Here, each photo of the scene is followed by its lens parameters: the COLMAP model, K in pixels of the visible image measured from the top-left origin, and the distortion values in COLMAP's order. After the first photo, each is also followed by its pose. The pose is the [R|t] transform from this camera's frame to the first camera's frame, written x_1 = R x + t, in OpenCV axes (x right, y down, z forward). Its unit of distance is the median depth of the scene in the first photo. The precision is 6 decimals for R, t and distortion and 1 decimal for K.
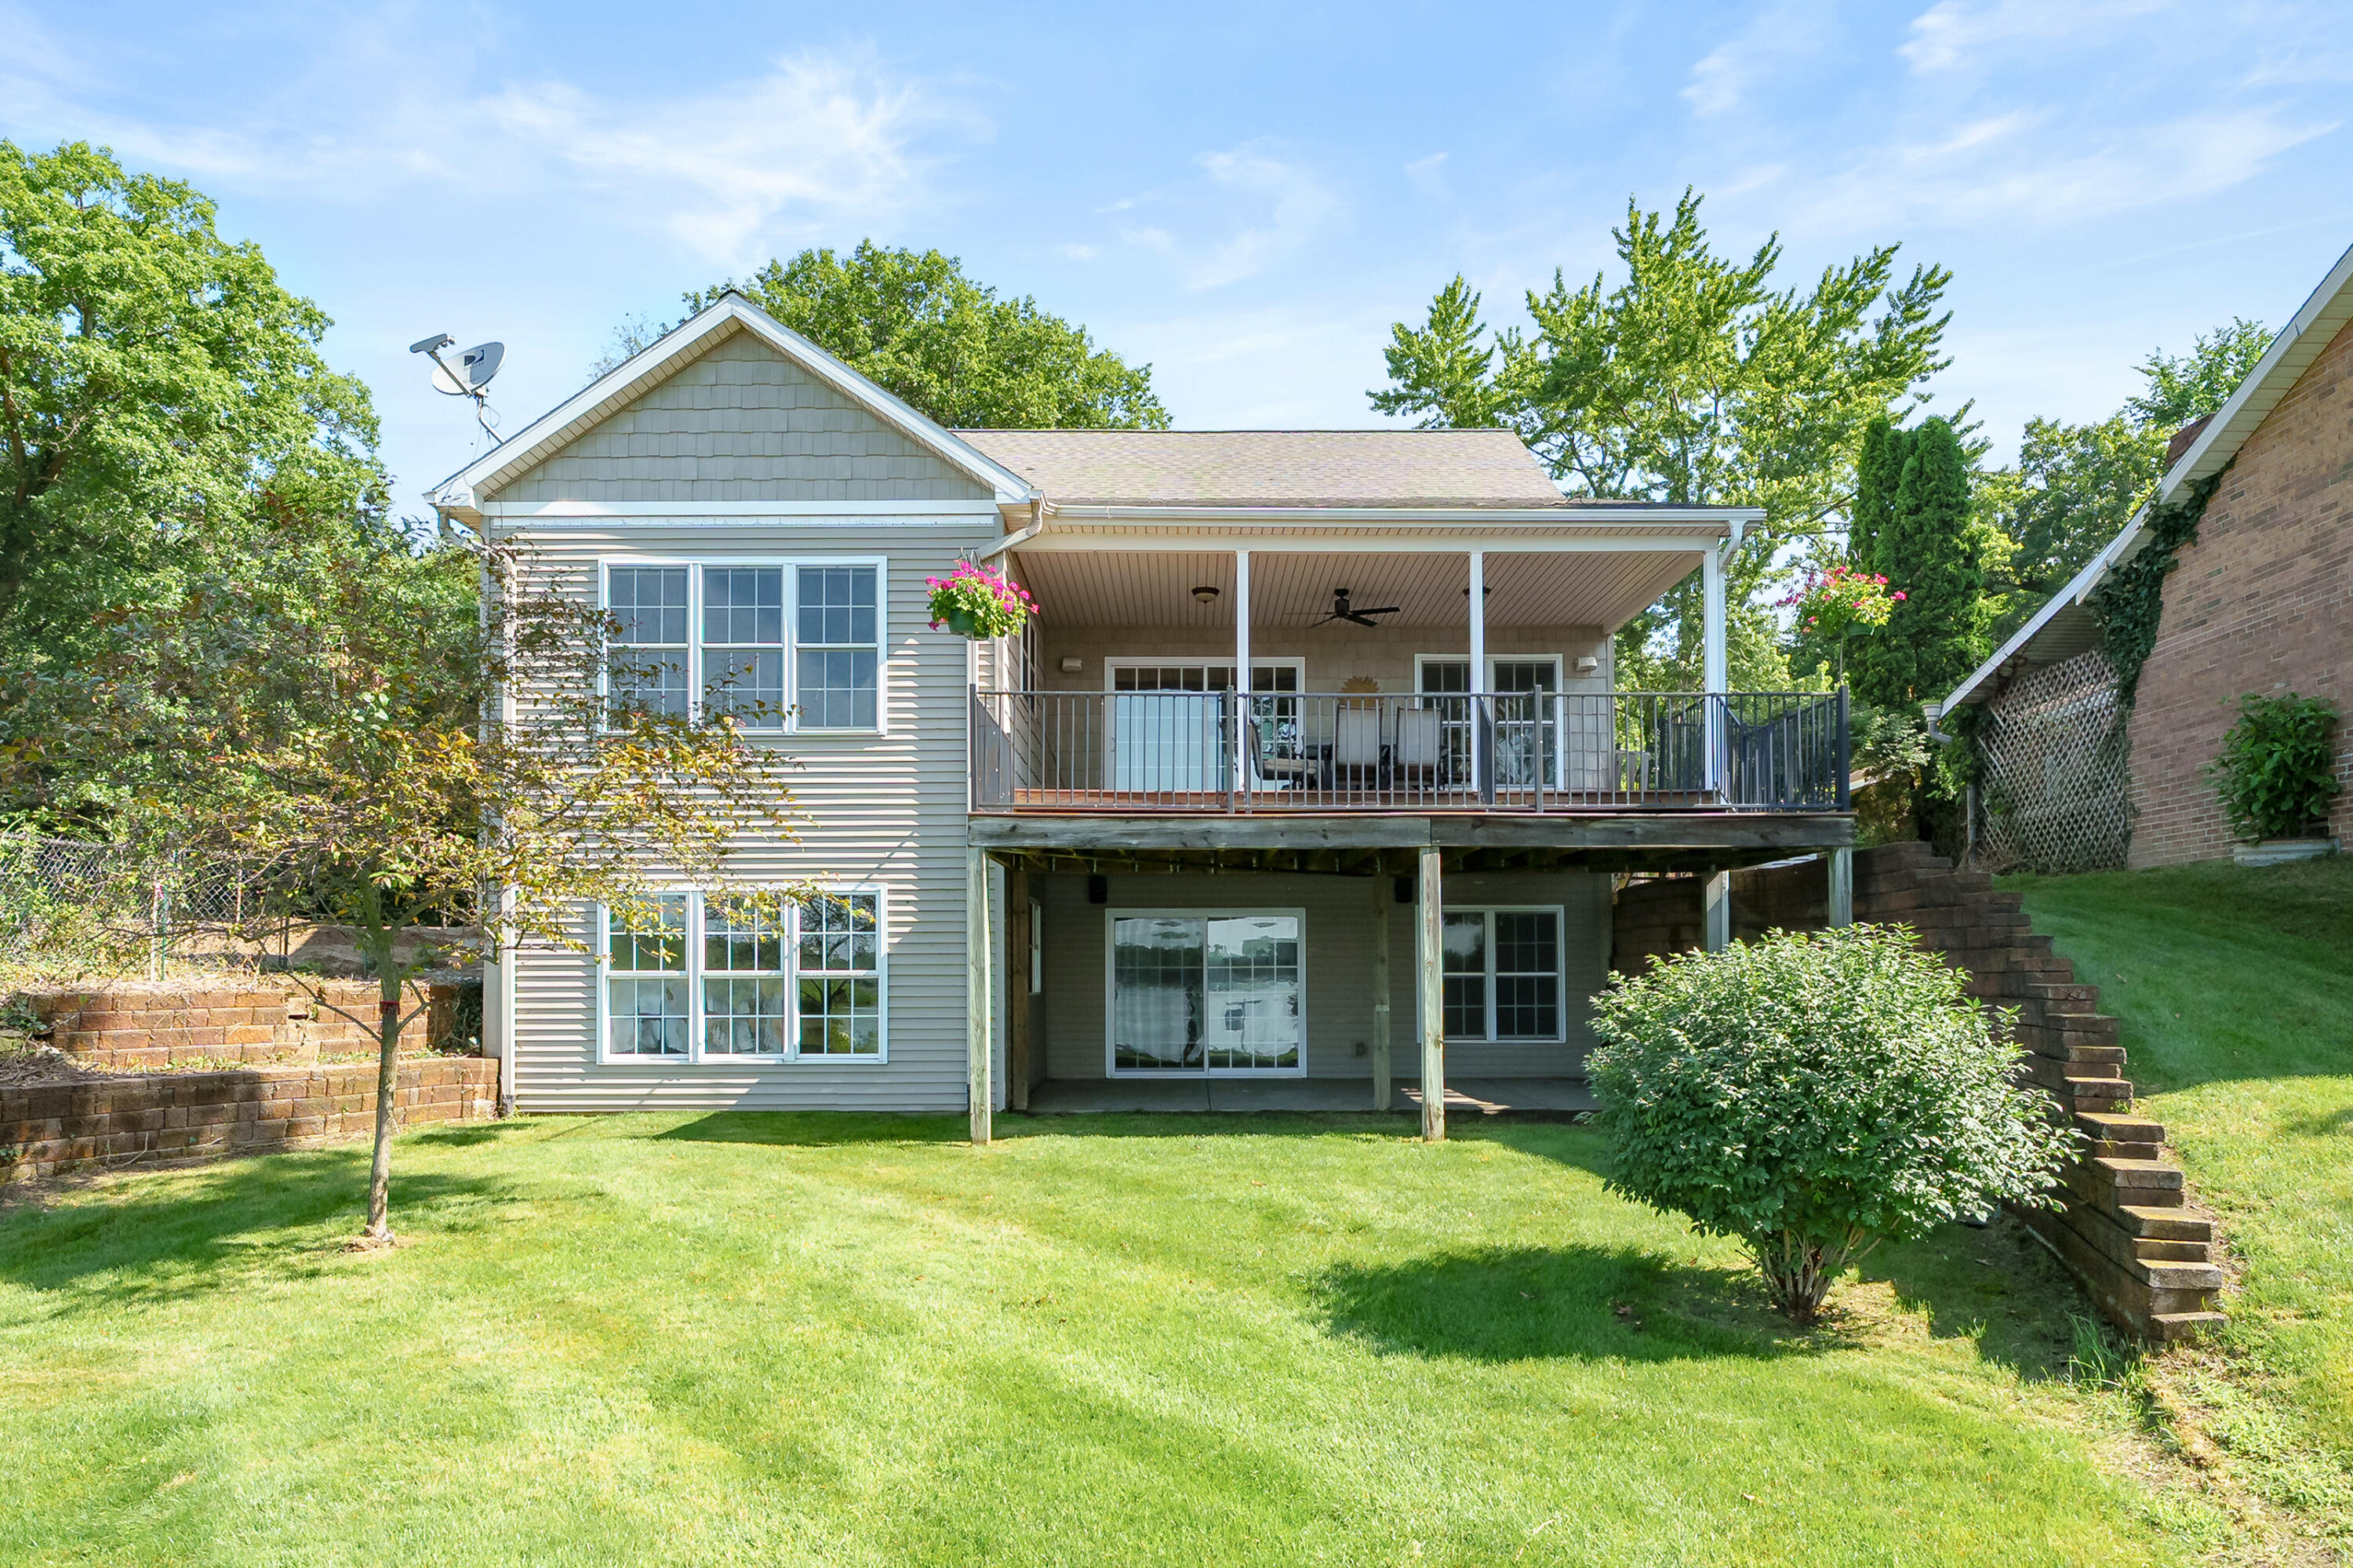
lens RADIAL K [[1252.8, 0, 1267.8], [0, 1252.8, 936.0], [0, 0, 1]] dist [-0.005234, -0.000506]
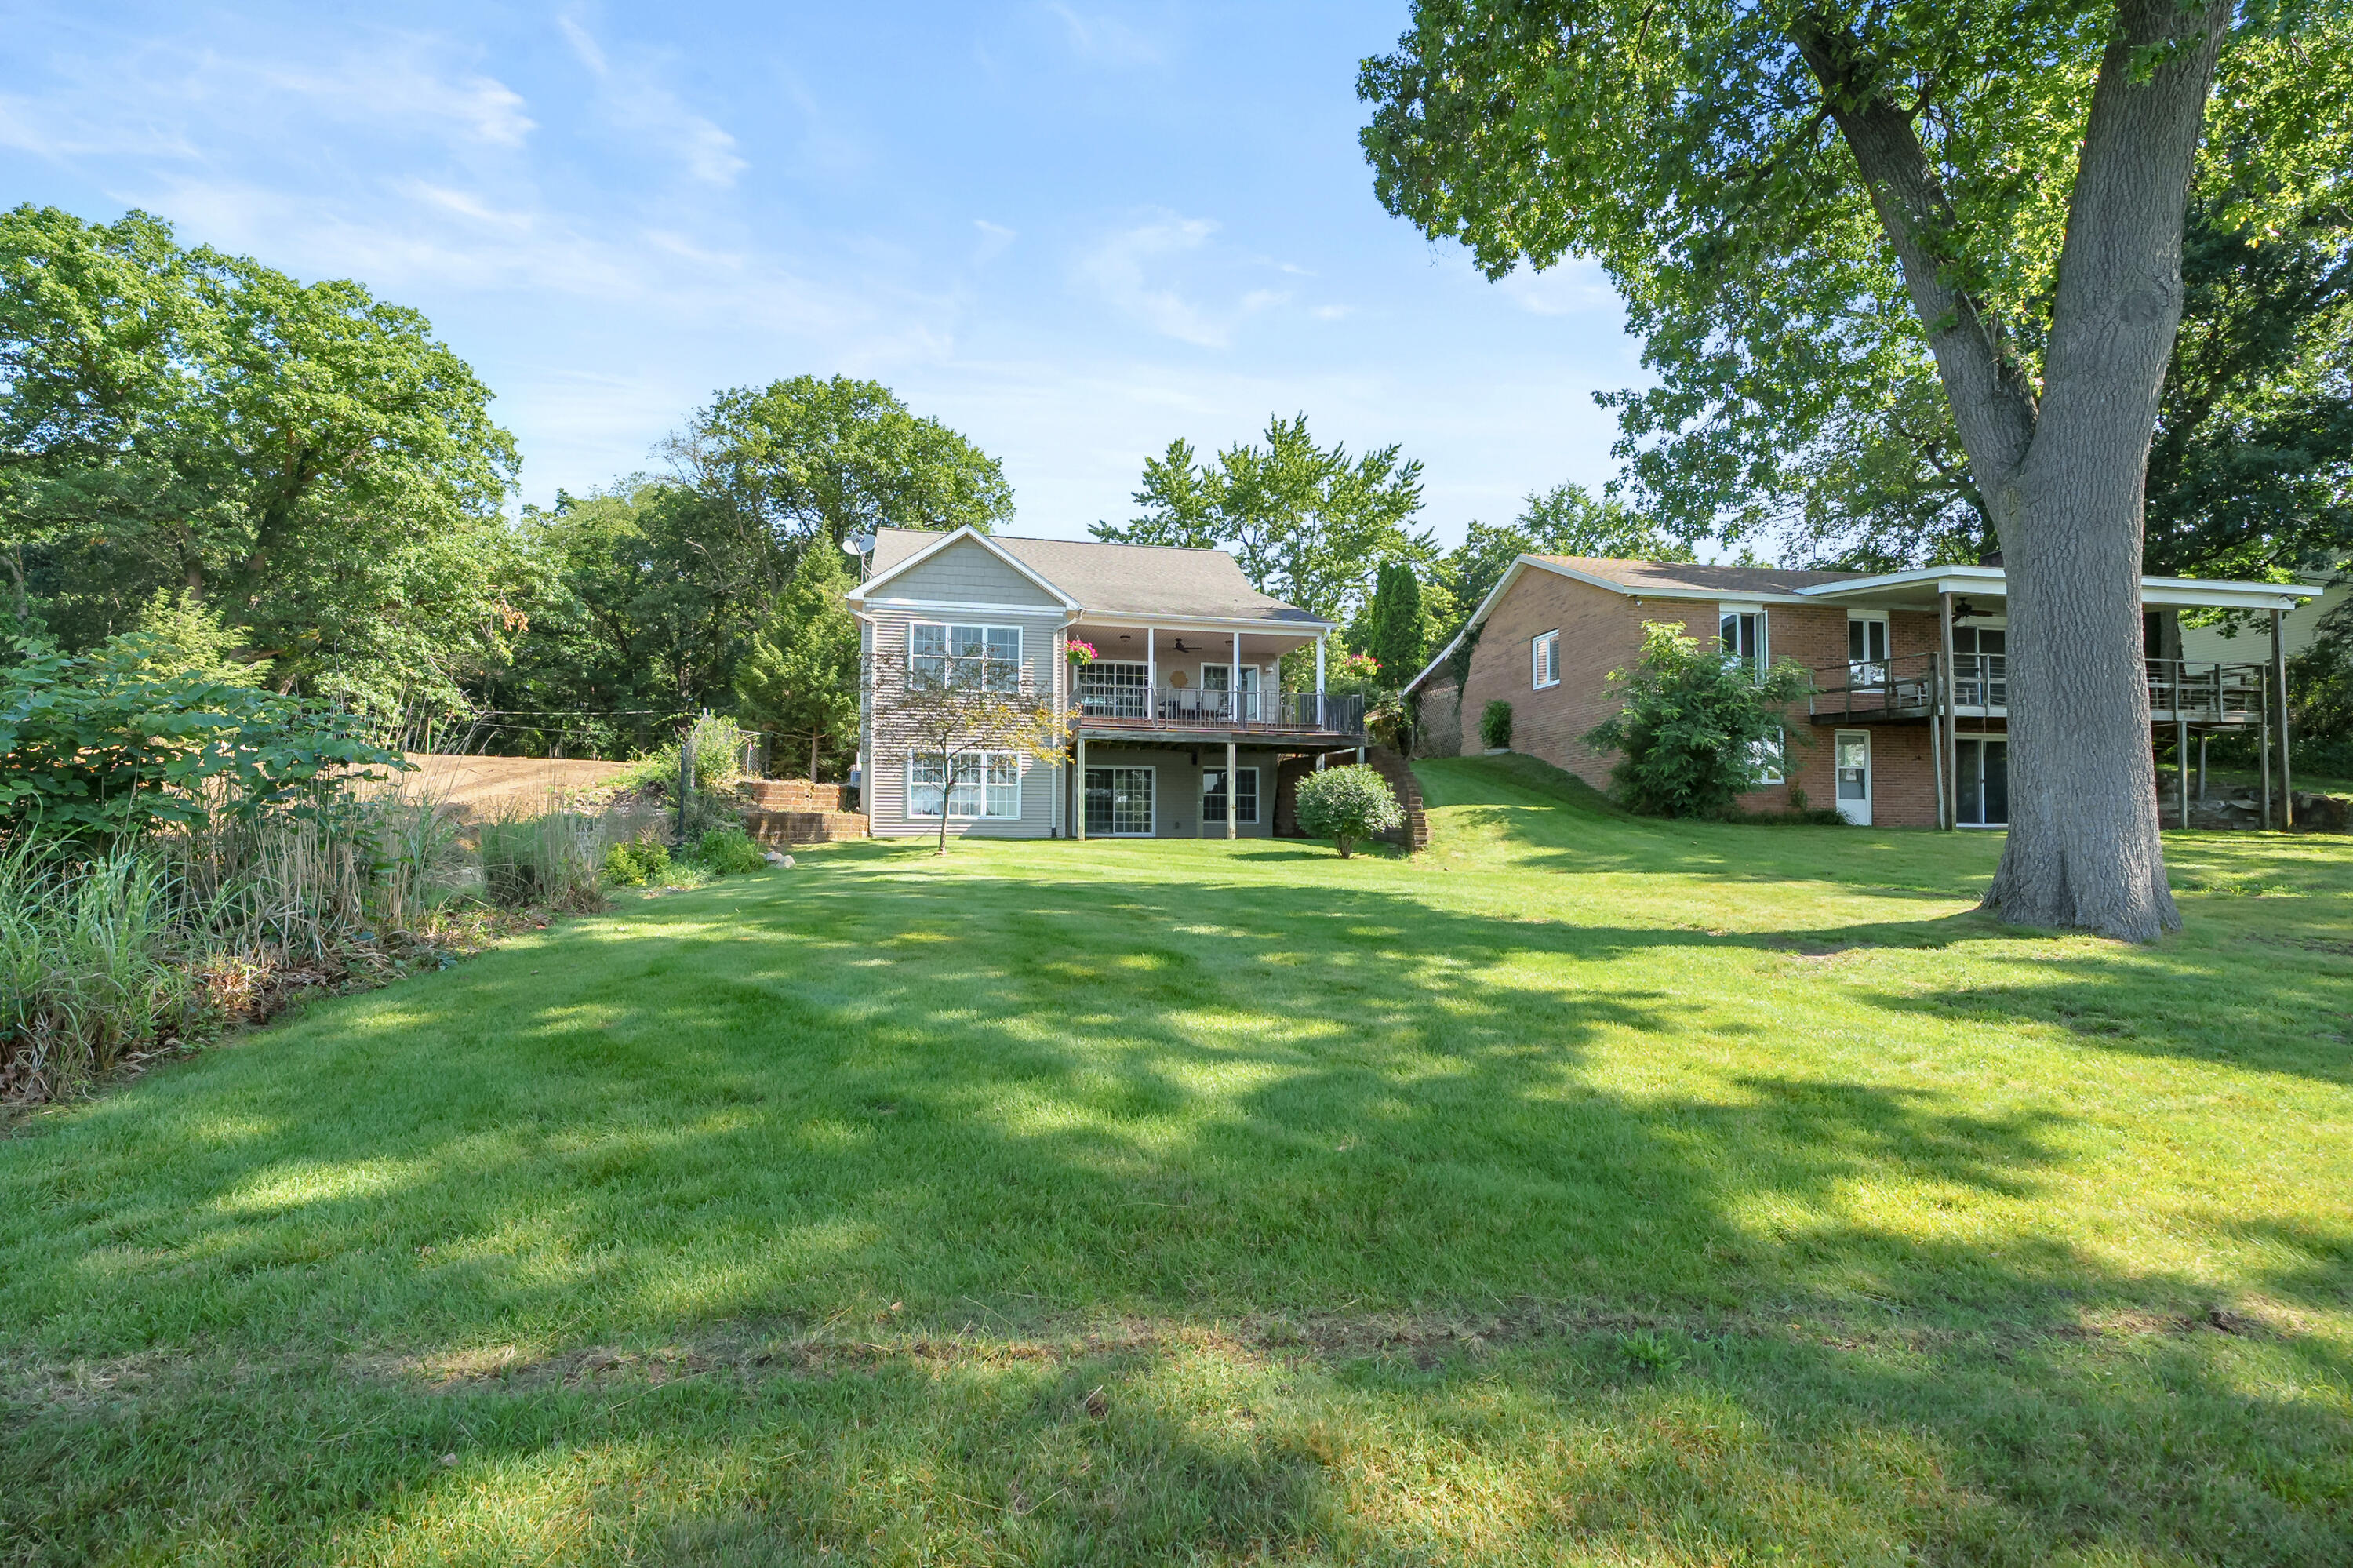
lens RADIAL K [[1073.5, 0, 1173.8], [0, 1073.5, 783.4], [0, 0, 1]] dist [-0.002134, -0.000104]
pose [[0.973357, 0.017332, 0.228638, -0.241695], [-0.010008, 0.999400, -0.033154, 0.046122], [-0.229075, 0.029983, 0.972947, -0.597183]]
